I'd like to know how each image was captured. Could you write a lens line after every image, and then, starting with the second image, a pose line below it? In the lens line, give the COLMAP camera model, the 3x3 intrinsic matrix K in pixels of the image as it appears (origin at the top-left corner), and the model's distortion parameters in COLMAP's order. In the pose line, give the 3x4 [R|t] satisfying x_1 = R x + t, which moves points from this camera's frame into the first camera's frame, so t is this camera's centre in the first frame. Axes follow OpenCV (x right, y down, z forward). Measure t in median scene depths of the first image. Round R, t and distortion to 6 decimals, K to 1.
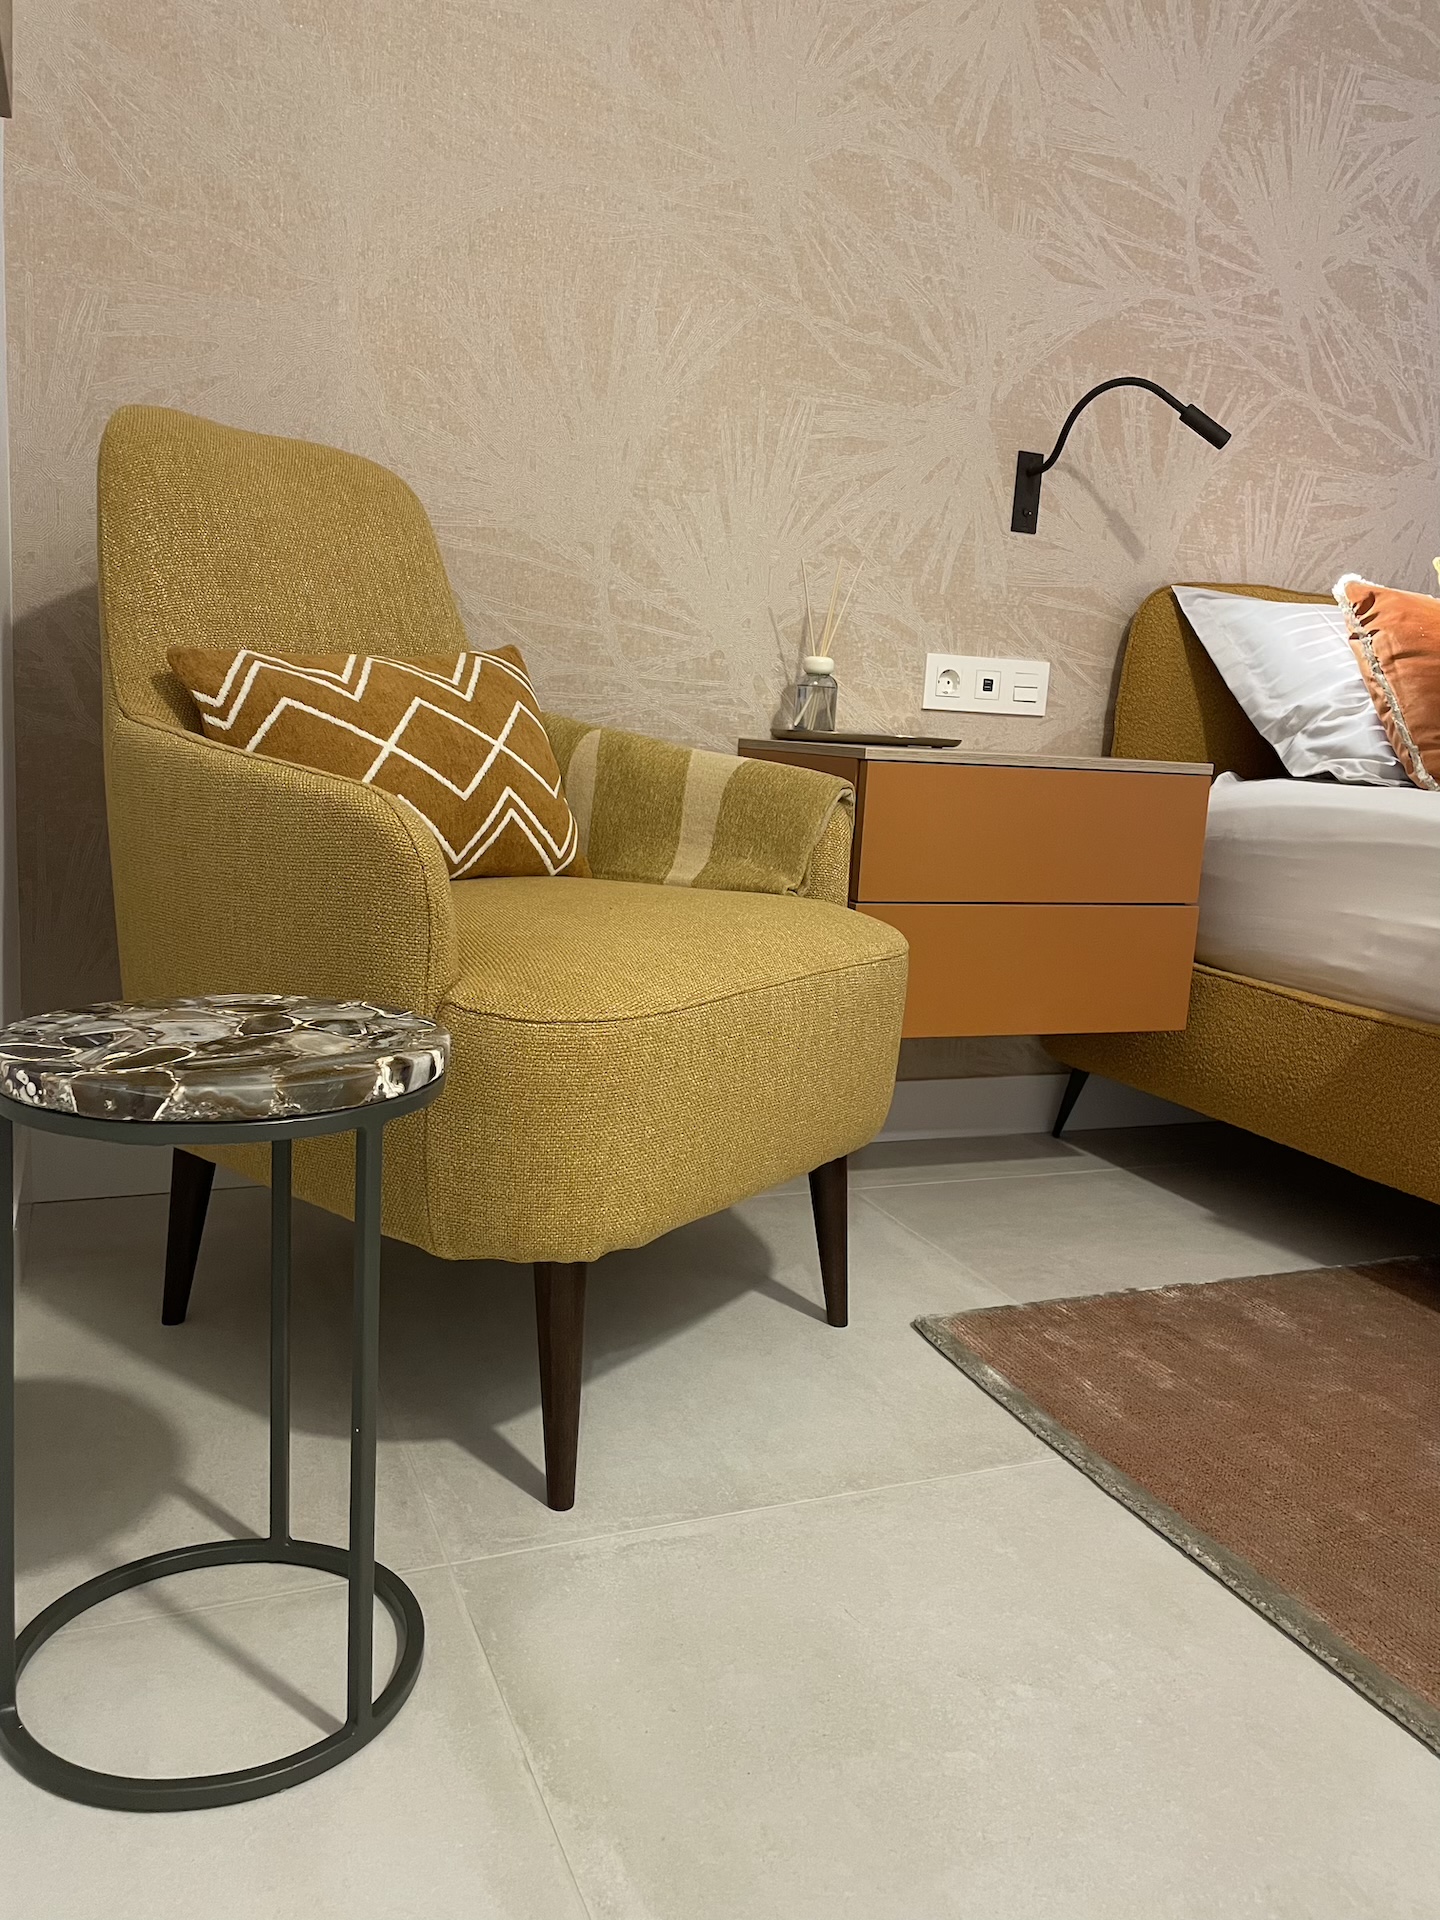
lens RADIAL K [[1448.8, 0, 731.5], [0, 1448.8, 953.1], [0, 0, 1]] dist [0.075413, -0.094128]
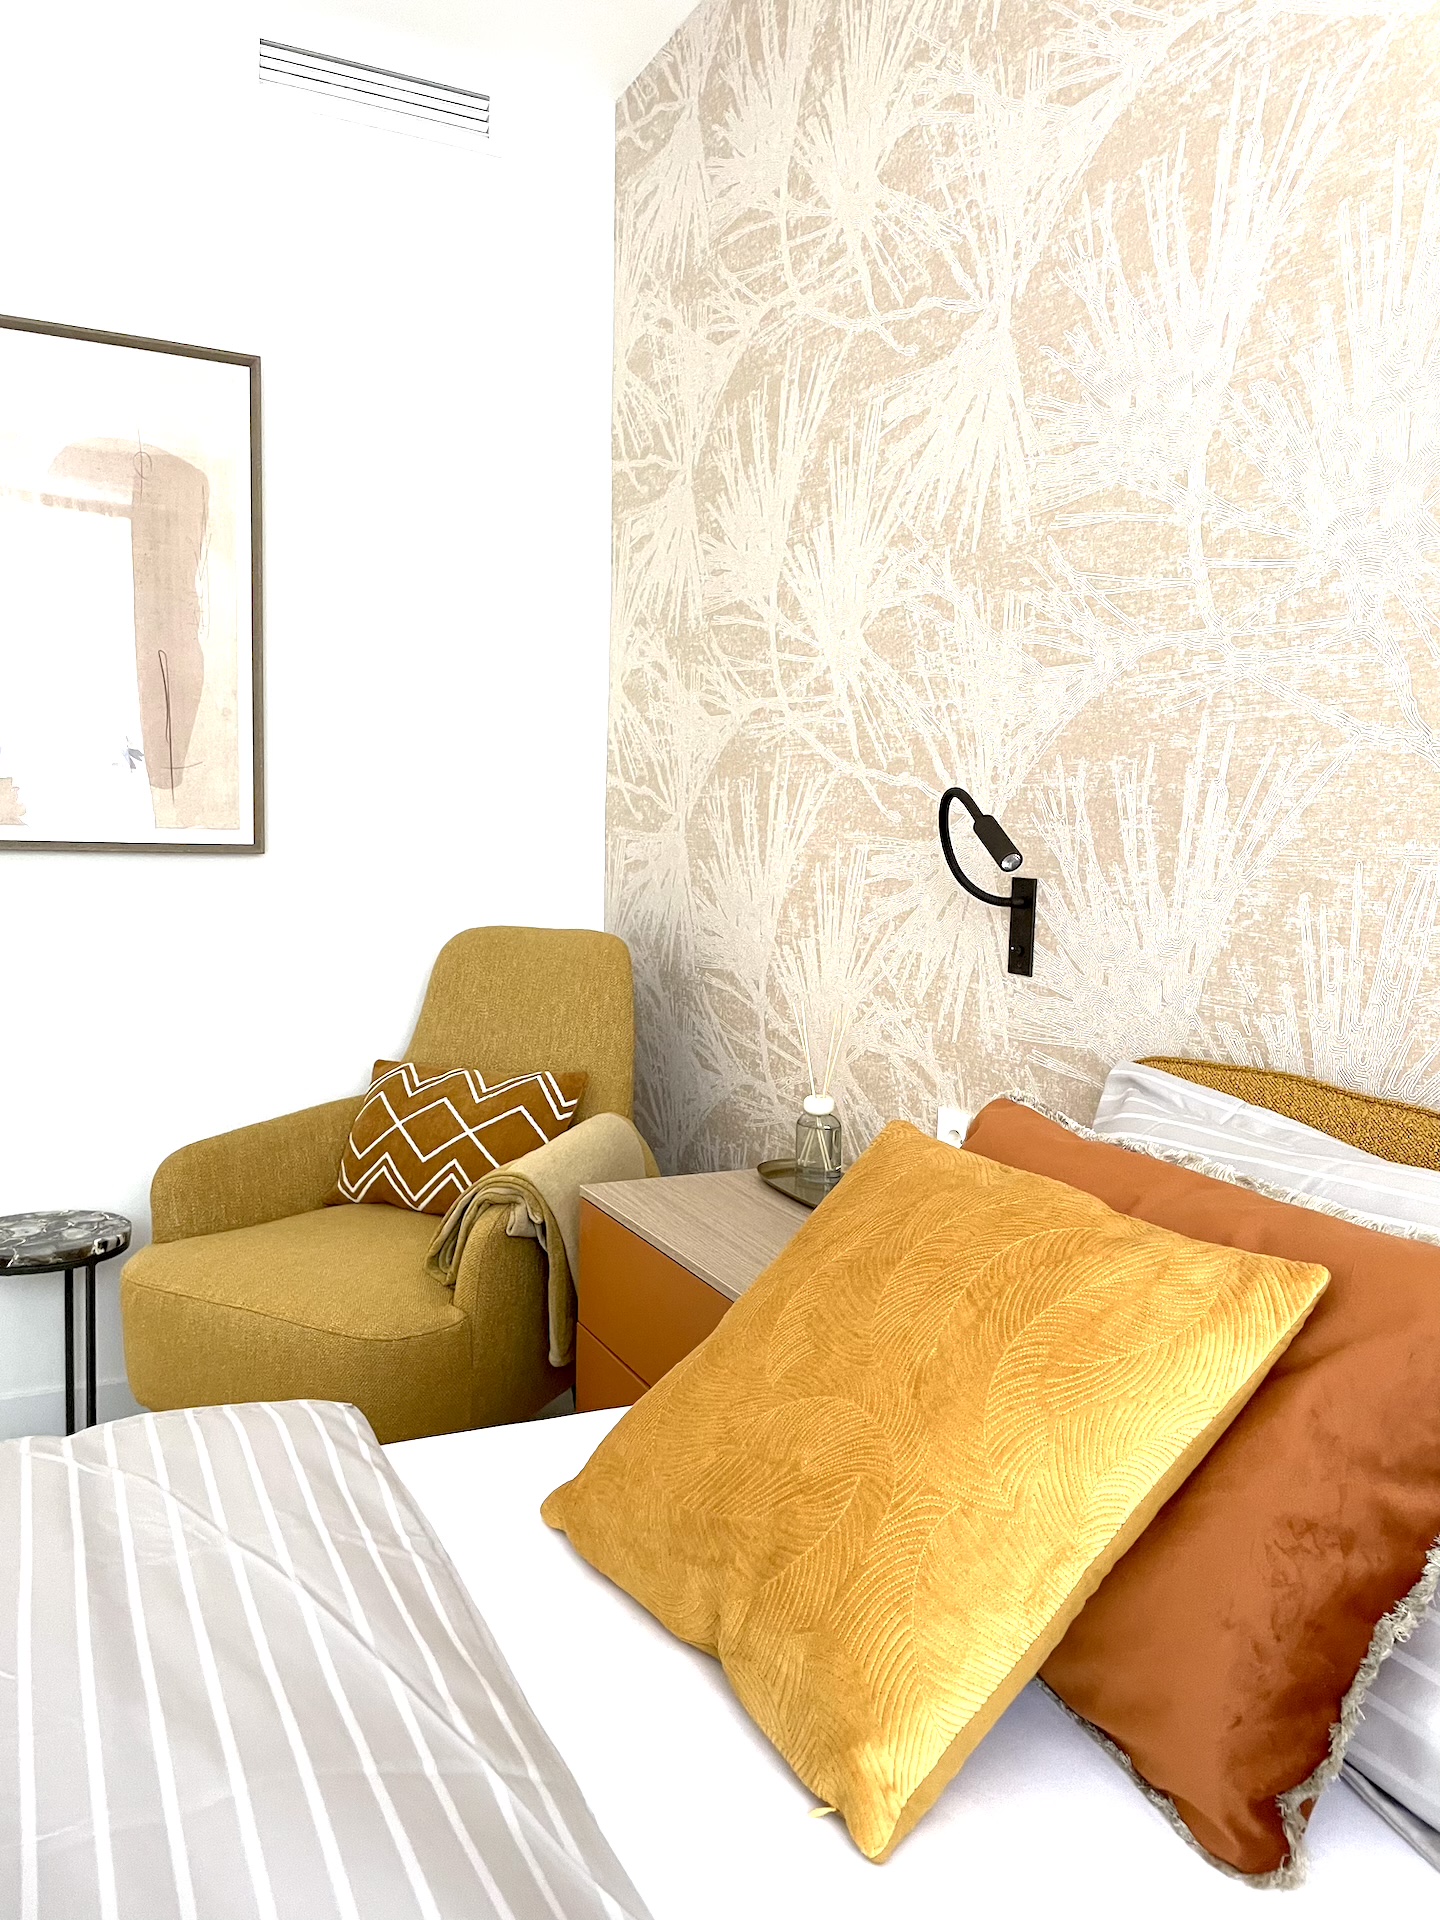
lens RADIAL K [[1448.8, 0, 709.7], [0, 1448.8, 960.9], [0, 0, 1]] dist [0.075413, -0.094128]
pose [[0.045815, 0.035408, -0.998322, 0.966735], [-0.185364, 0.982317, 0.026334, -0.283007], [0.981601, 0.183847, 0.051568, 0.788465]]
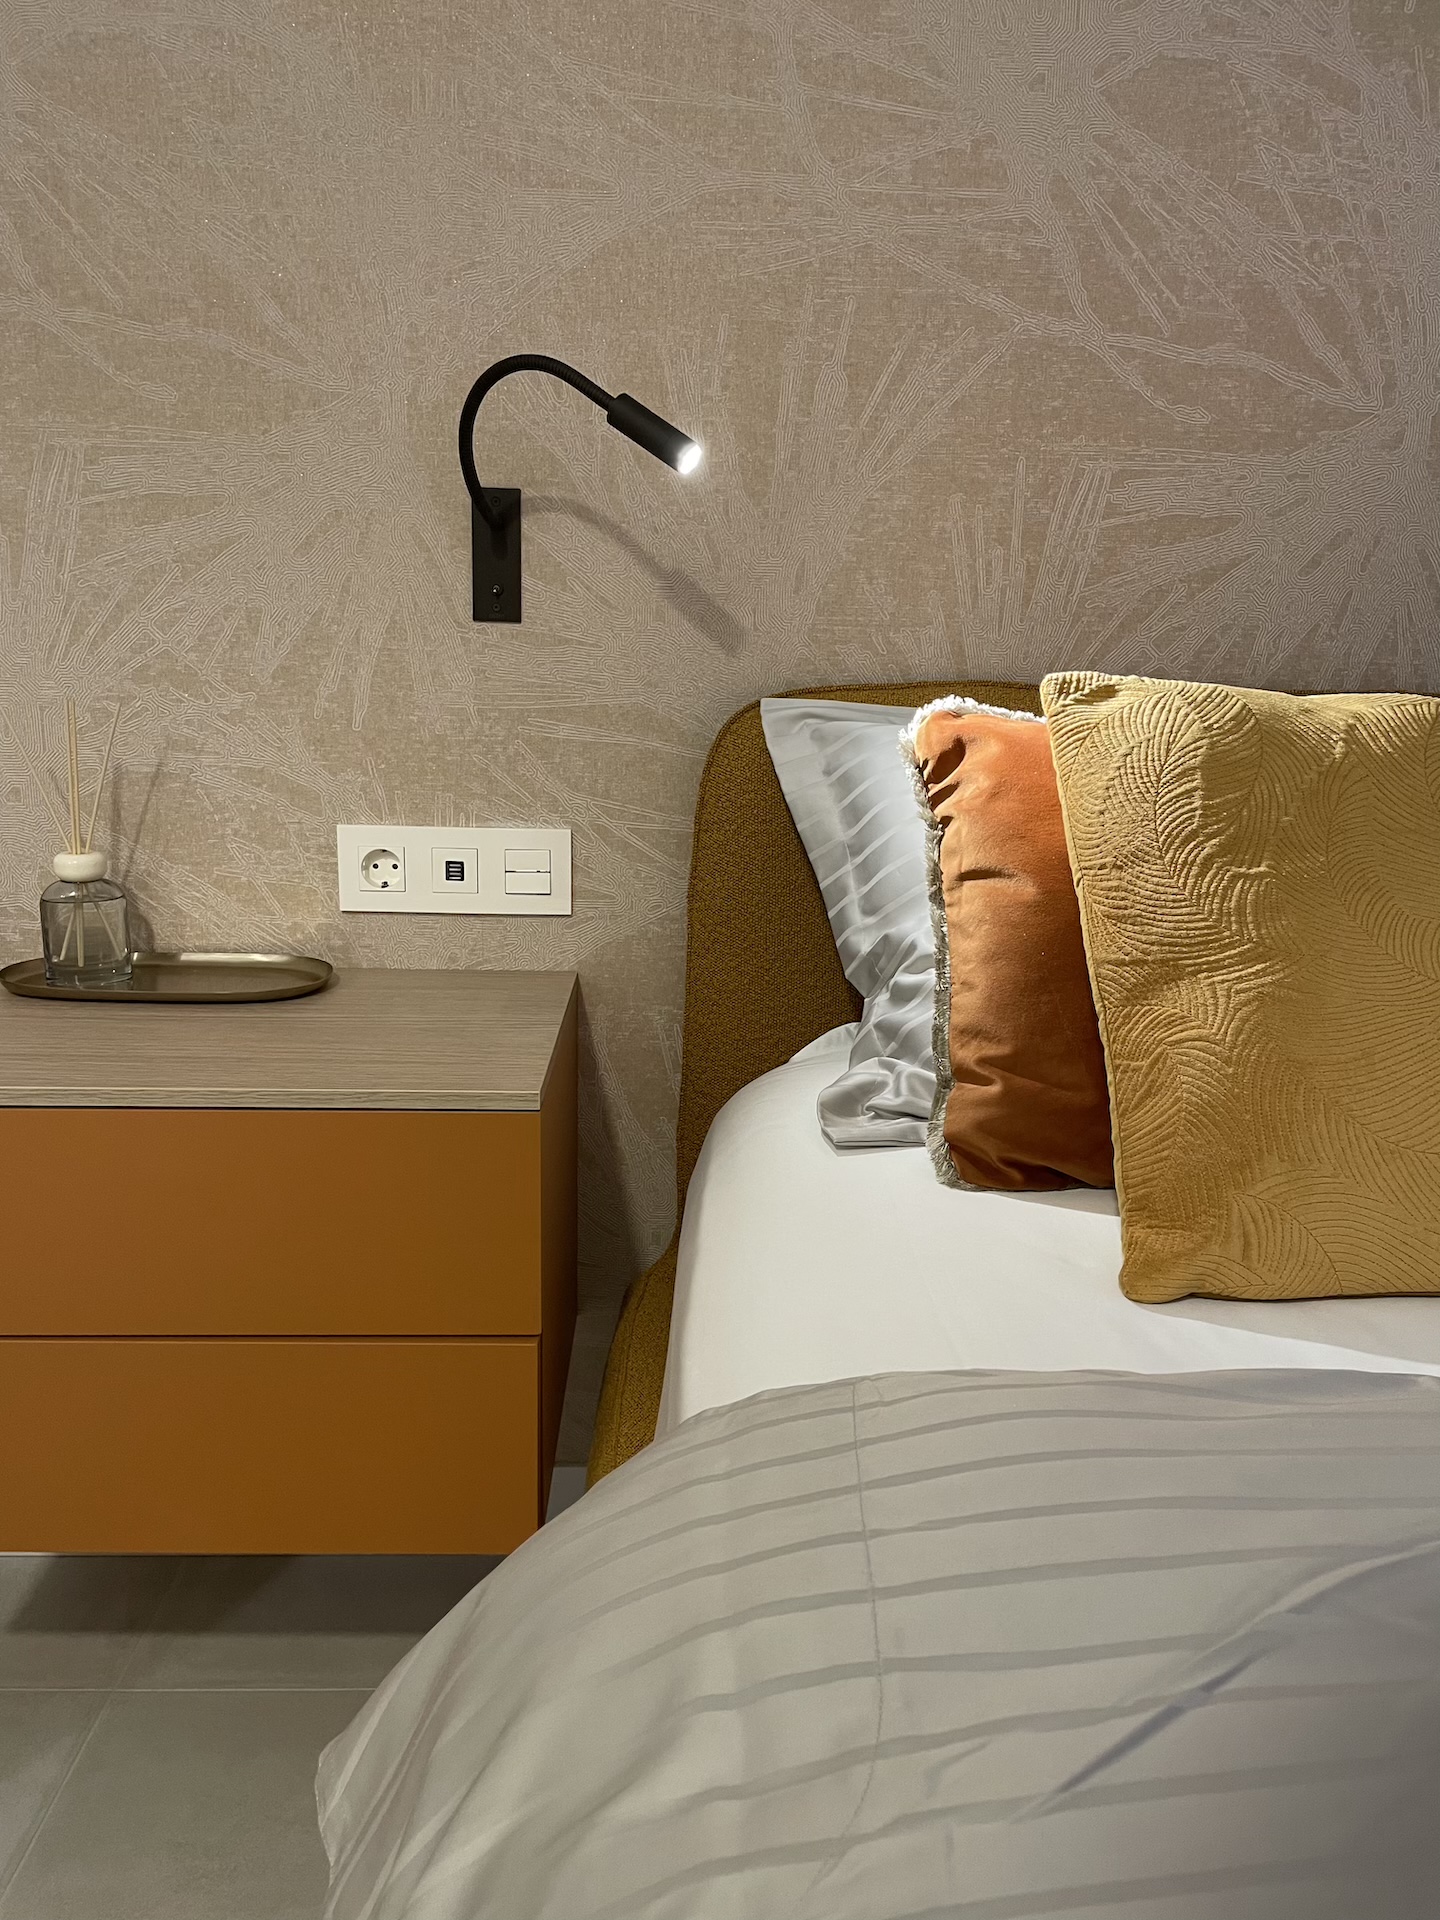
lens RADIAL K [[1448.8, 0, 703.2], [0, 1448.8, 970.8], [0, 0, 1]] dist [0.075413, -0.094128]
pose [[0.930673, 0.040165, -0.363641, 0.499802], [-0.024125, 0.998530, 0.048545, -0.174132], [0.365056, -0.036407, 0.930273, 0.463274]]
